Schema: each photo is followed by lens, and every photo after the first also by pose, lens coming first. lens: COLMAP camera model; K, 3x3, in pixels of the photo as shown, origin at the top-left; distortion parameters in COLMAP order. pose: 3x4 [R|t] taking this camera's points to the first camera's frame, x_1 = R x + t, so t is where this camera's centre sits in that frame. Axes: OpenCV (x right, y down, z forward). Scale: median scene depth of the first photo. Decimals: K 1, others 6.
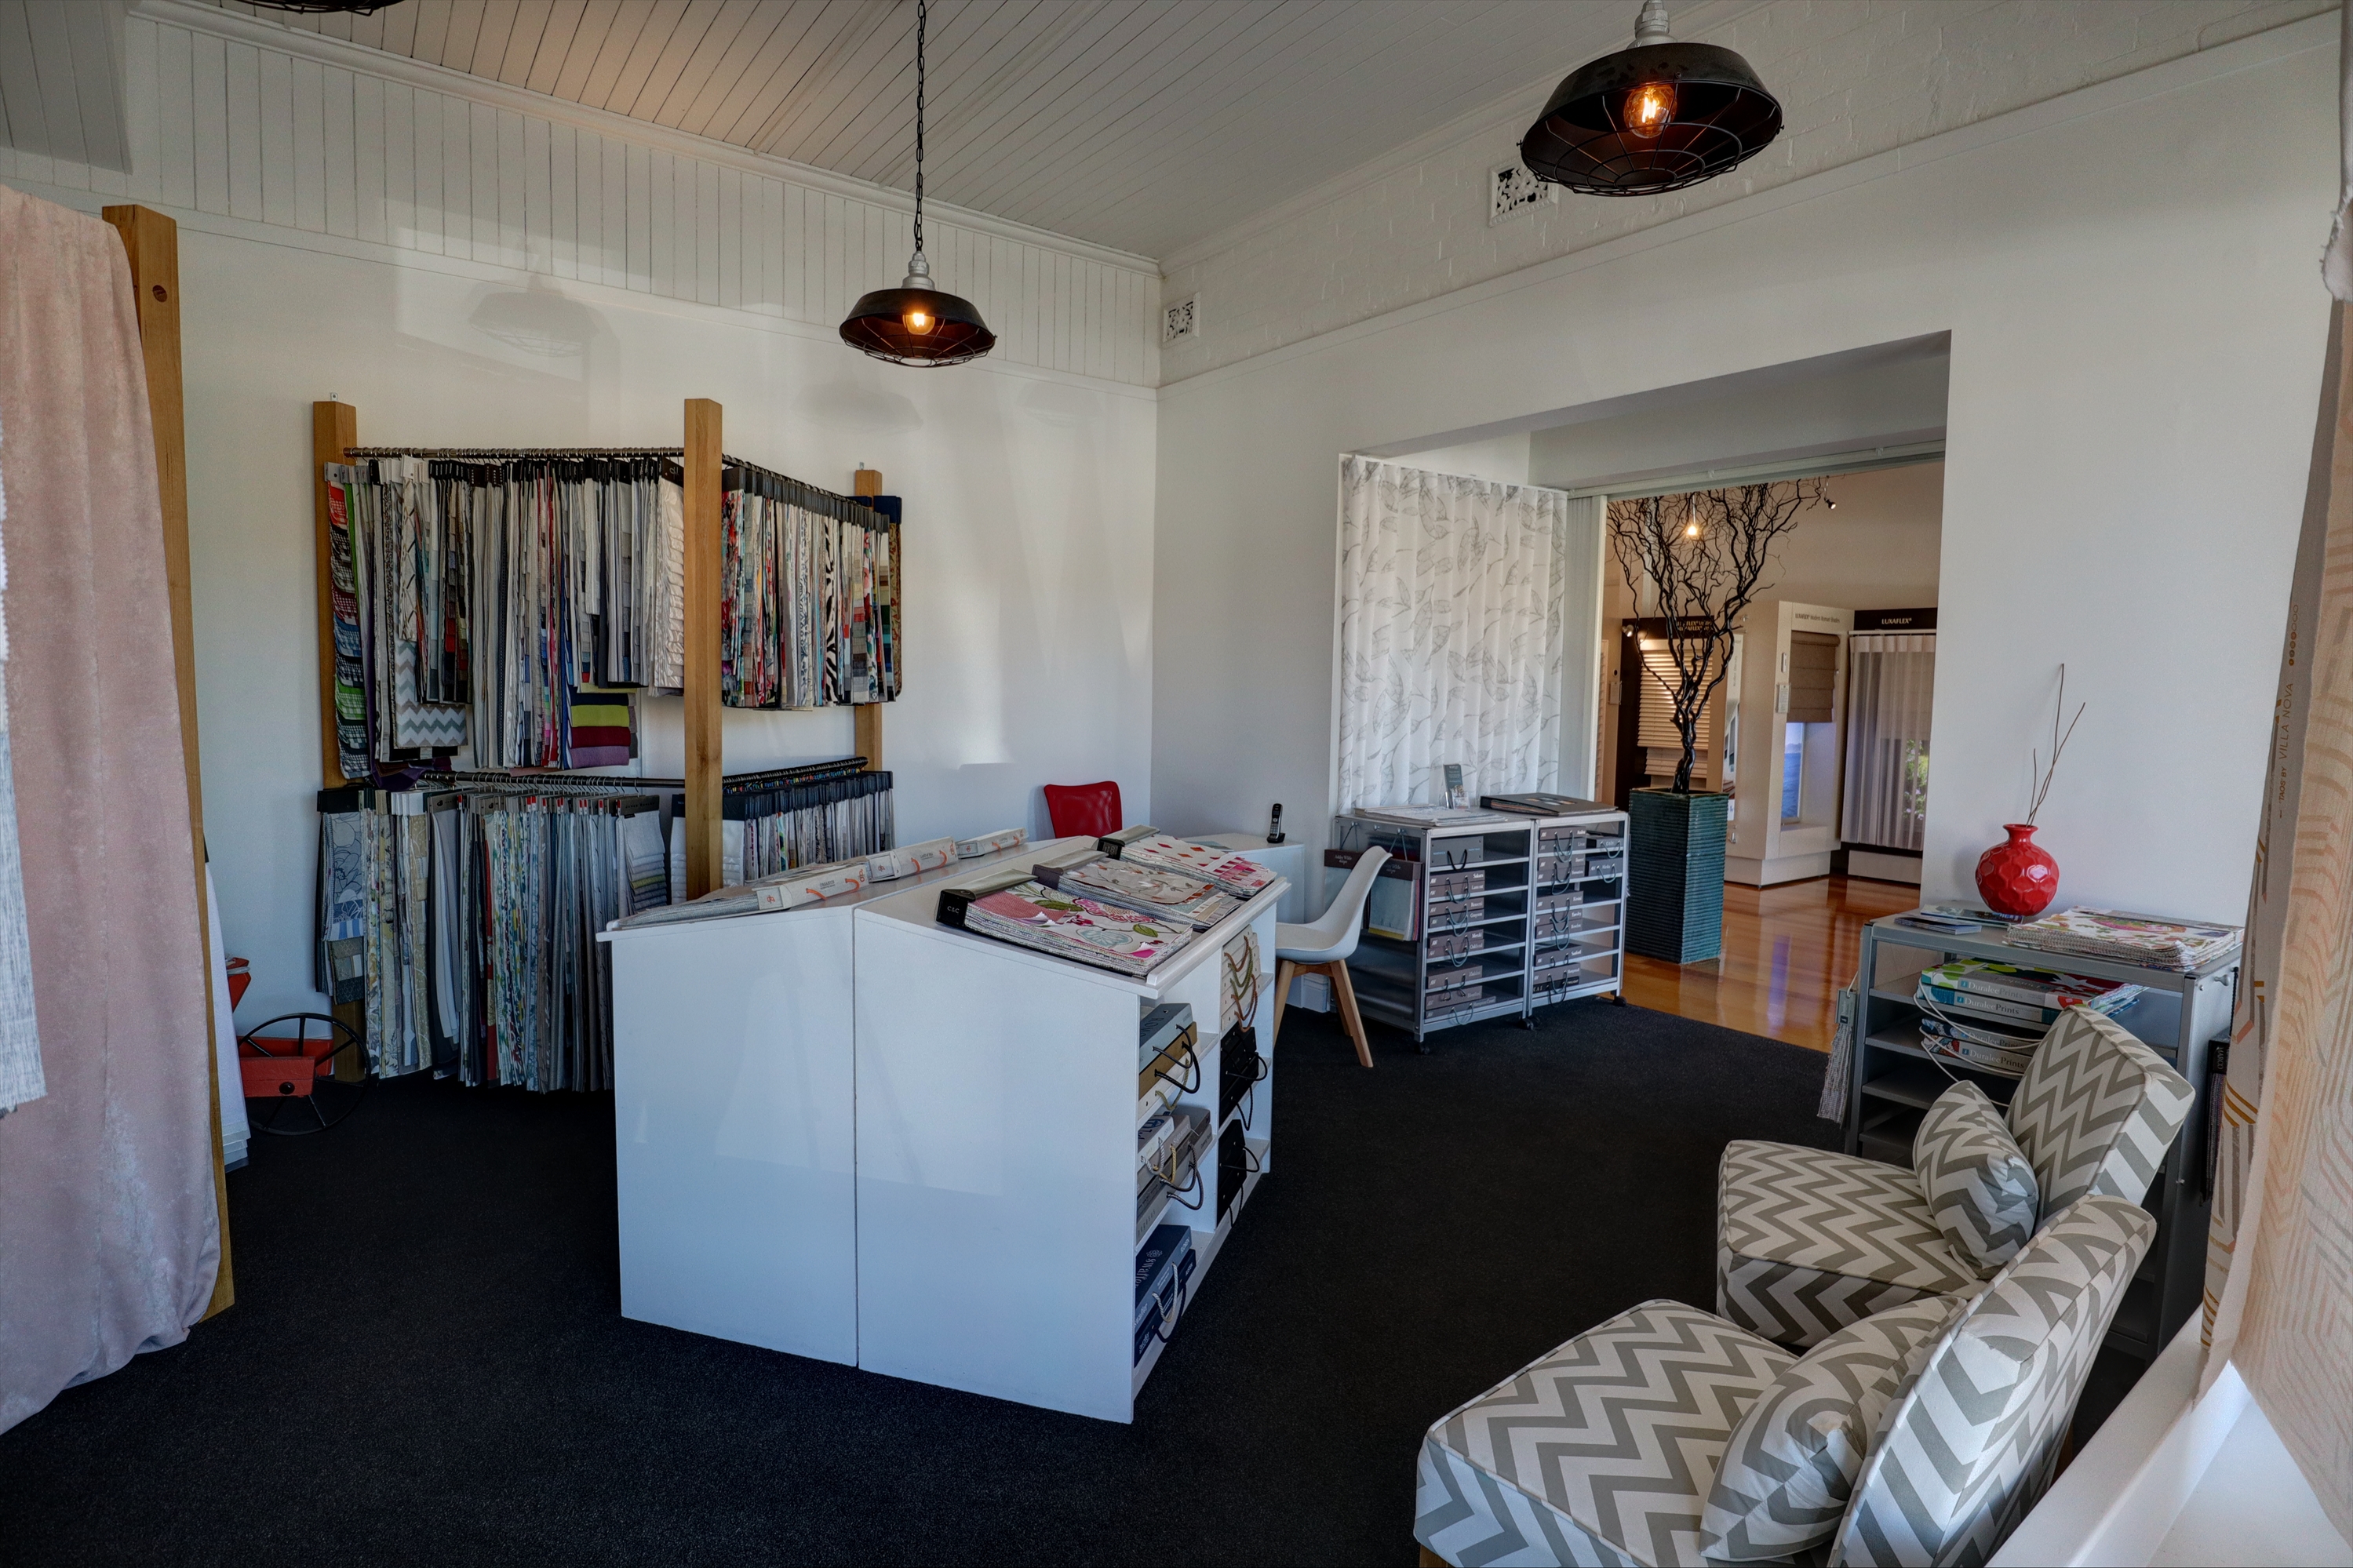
lens RADIAL K [[1163.4, 0, 1213.0], [0, 1163.4, 779.0], [0, 0, 1]] dist [-0.061304, 0.028108]
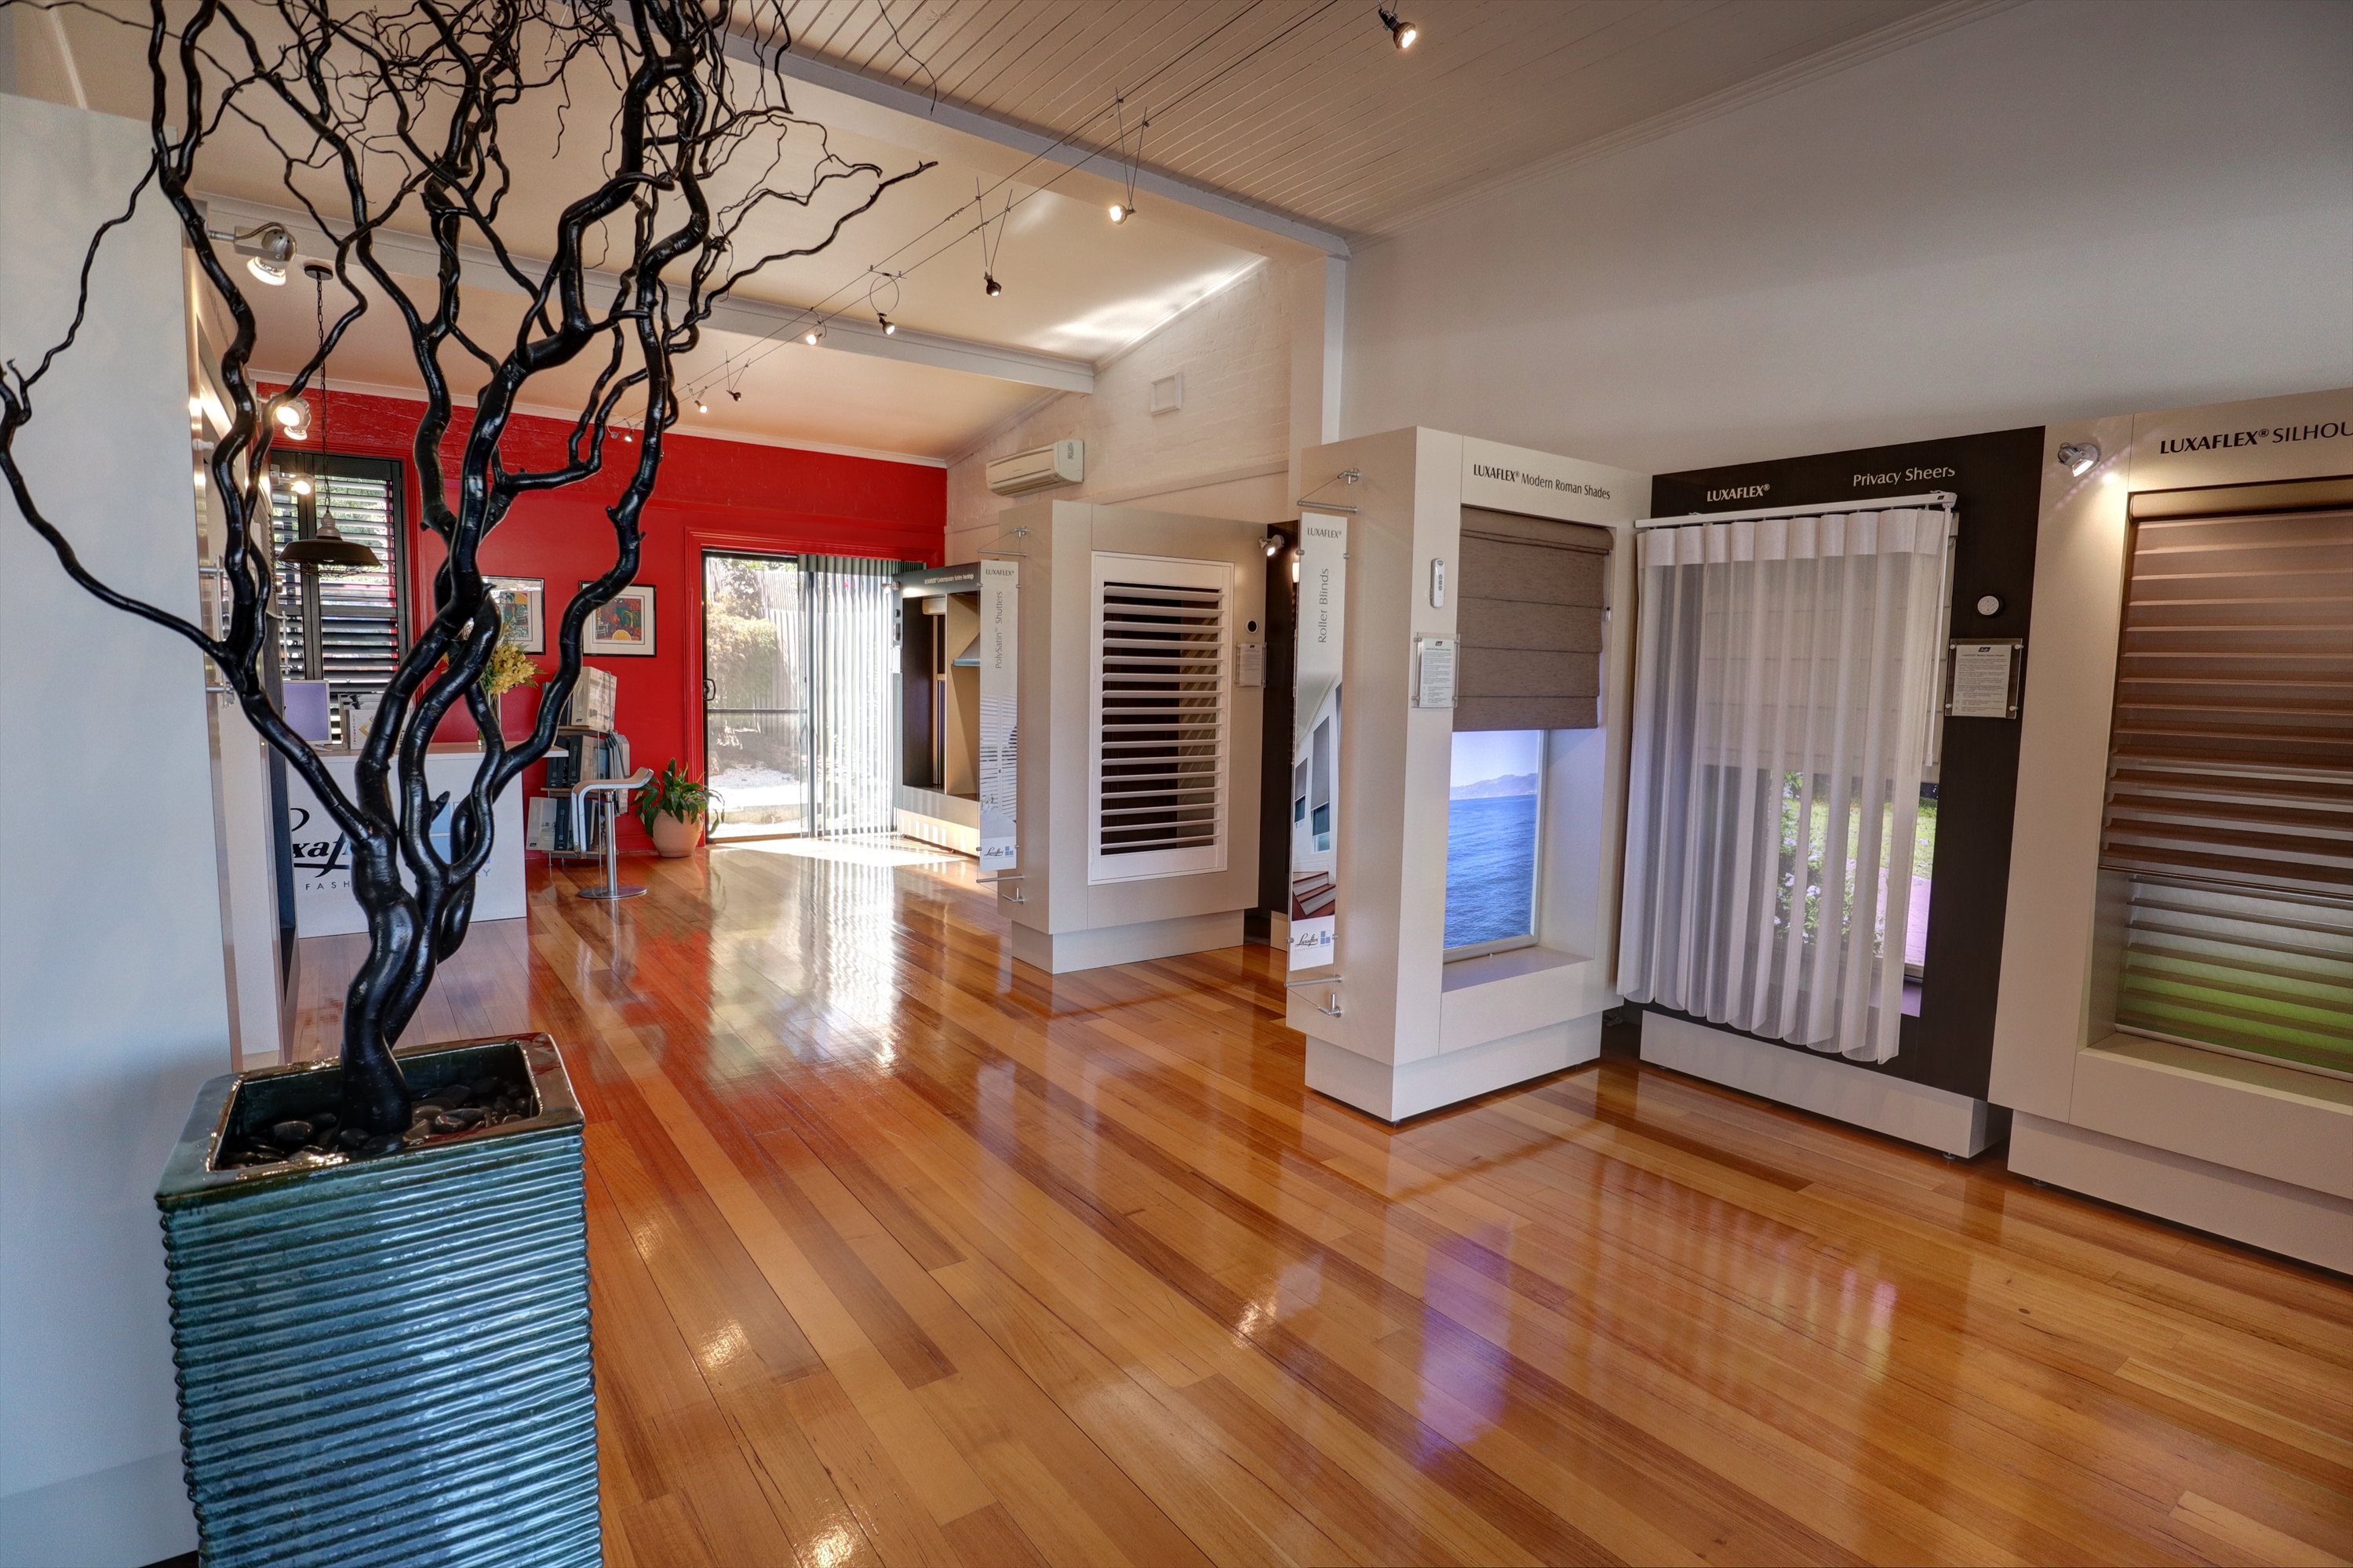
lens RADIAL K [[1163.4, 0, 1213.0], [0, 1163.4, 779.0], [0, 0, 1]] dist [-0.061304, 0.028108]
pose [[0.999996, -0.002976, -0.000213, 0.397796], [0.002978, 0.999901, 0.013718, -0.036785], [0.000172, -0.013719, 0.999906, 0.563088]]
